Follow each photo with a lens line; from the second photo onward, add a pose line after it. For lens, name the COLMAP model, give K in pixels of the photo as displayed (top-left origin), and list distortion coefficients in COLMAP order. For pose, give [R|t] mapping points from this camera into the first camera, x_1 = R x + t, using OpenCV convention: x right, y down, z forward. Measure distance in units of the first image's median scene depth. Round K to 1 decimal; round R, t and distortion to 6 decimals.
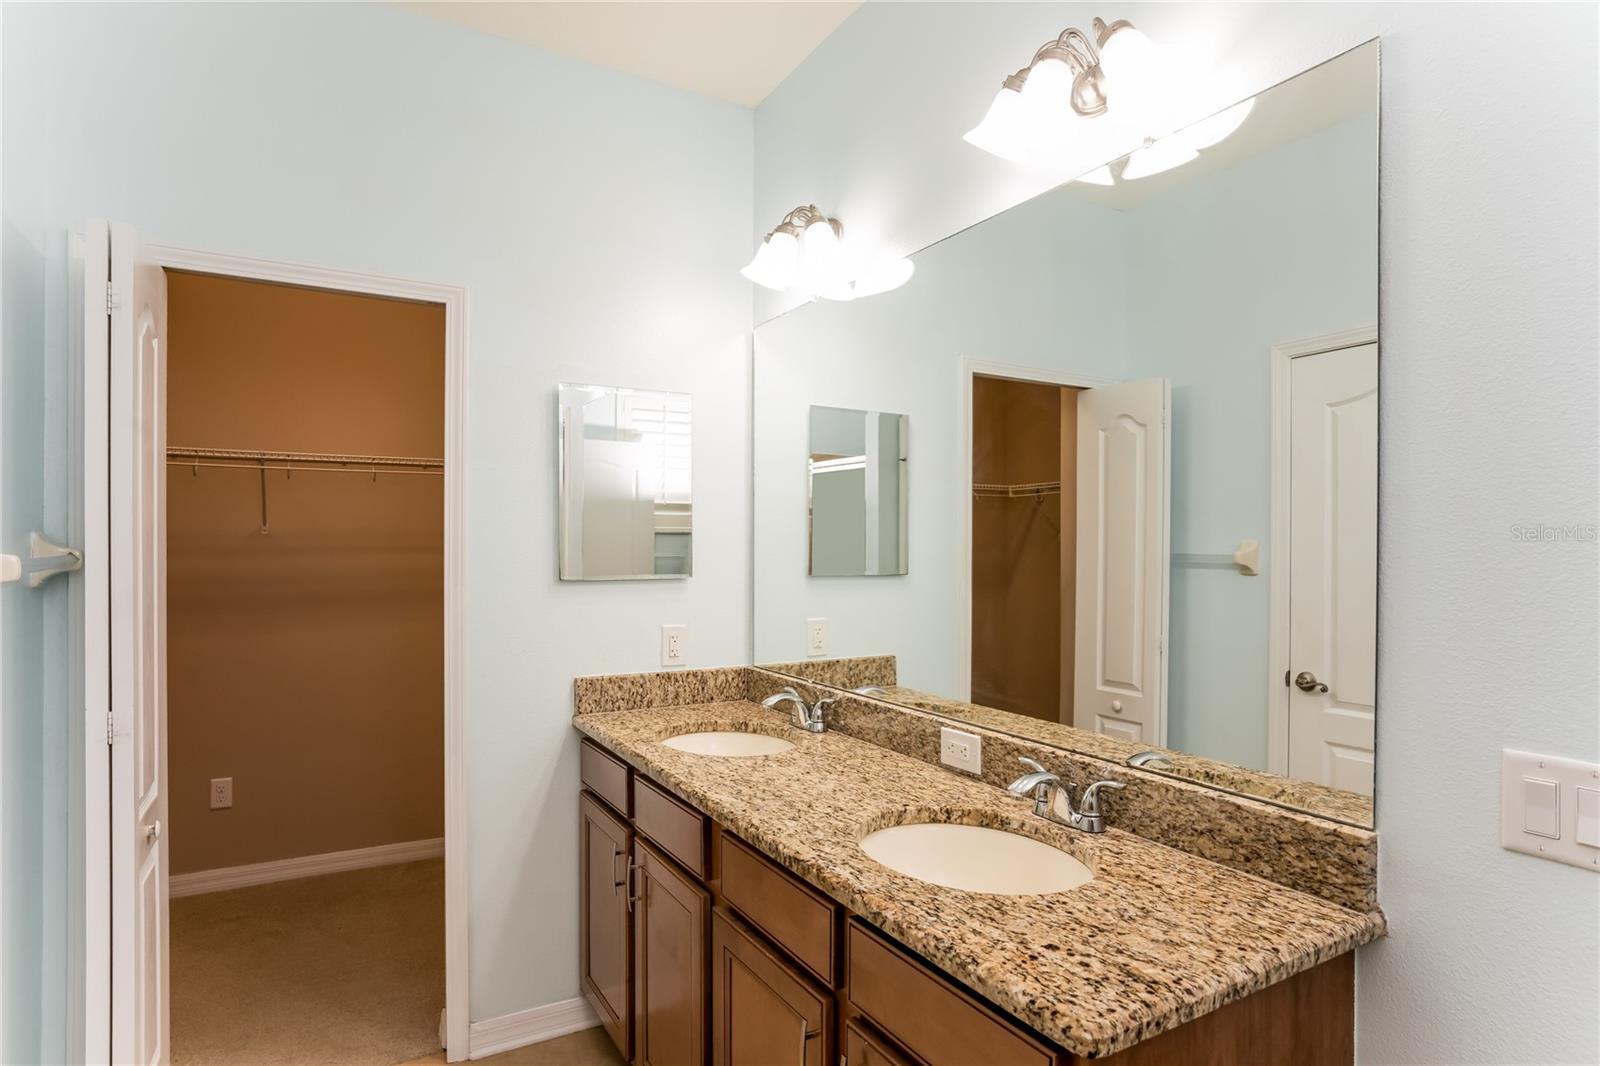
lens RADIAL K [[873.5, 0, 797.3], [0, 873.5, 525.4], [0, 0, 1]] dist [-0.027567, 0.005210]
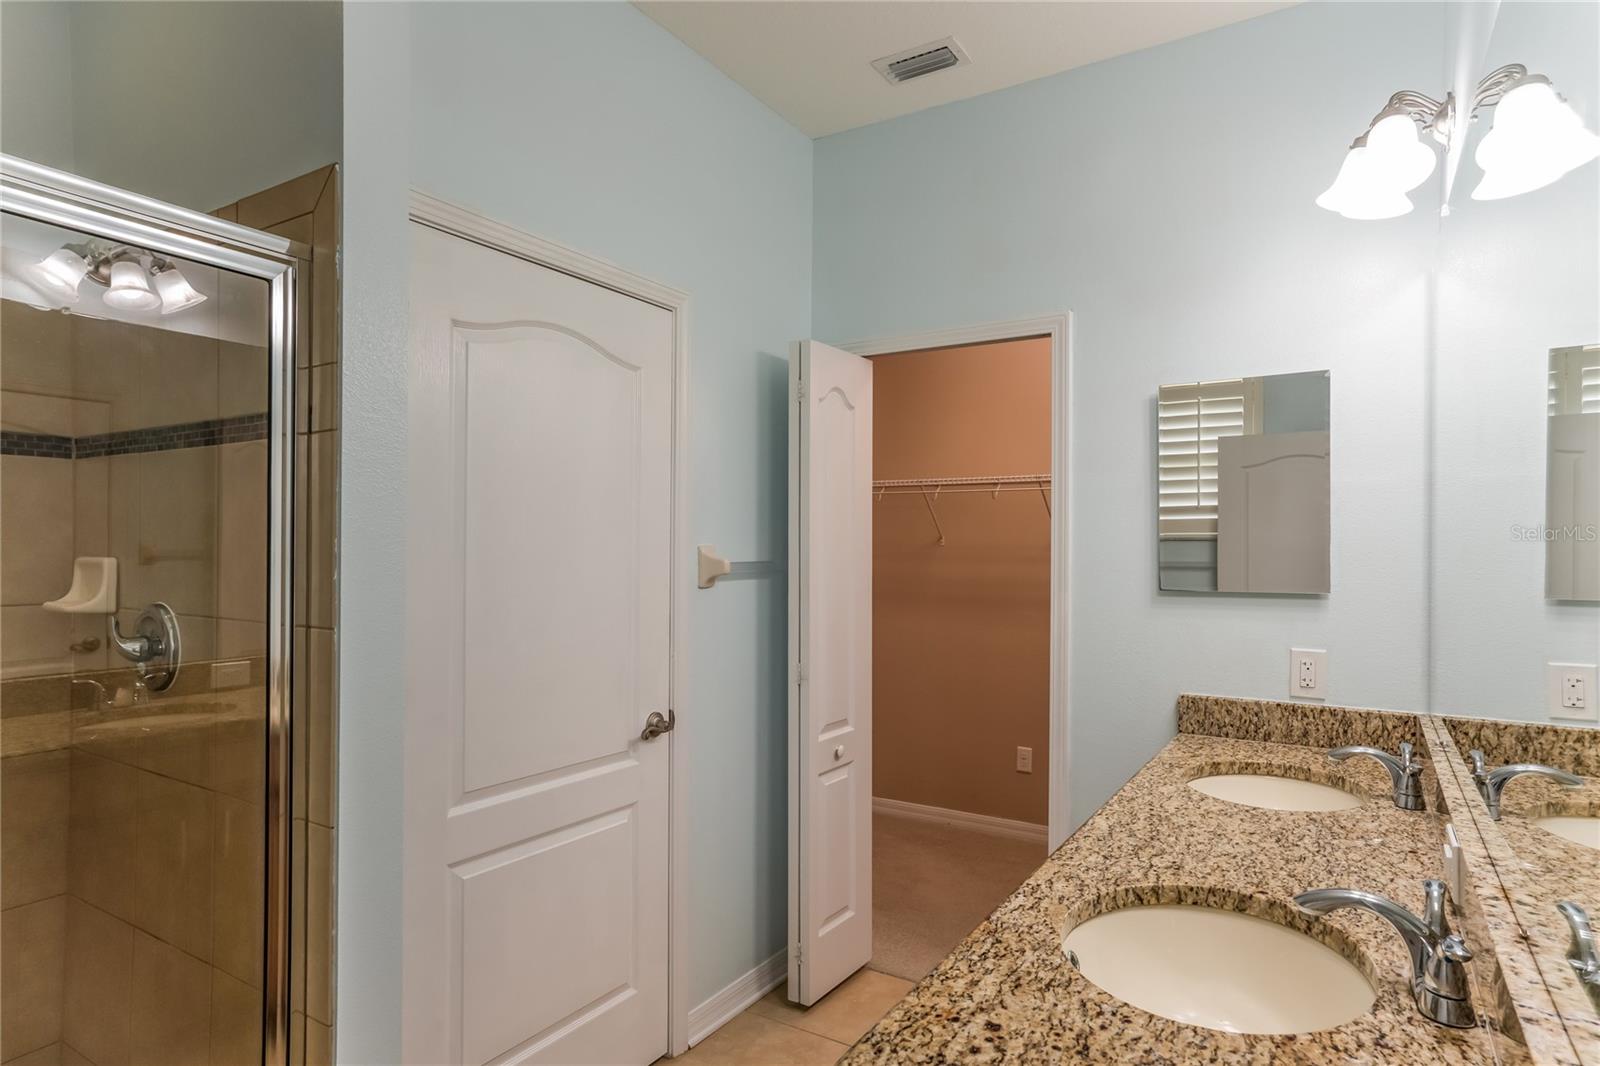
lens RADIAL K [[873.5, 0, 765.2], [0, 873.5, 550.7], [0, 0, 1]] dist [-0.027567, 0.005210]
pose [[0.440024, -0.003204, -0.897980, 0.513215], [0.015925, 0.999864, 0.004236, 0.011416], [0.897845, -0.016165, 0.440015, 0.240192]]
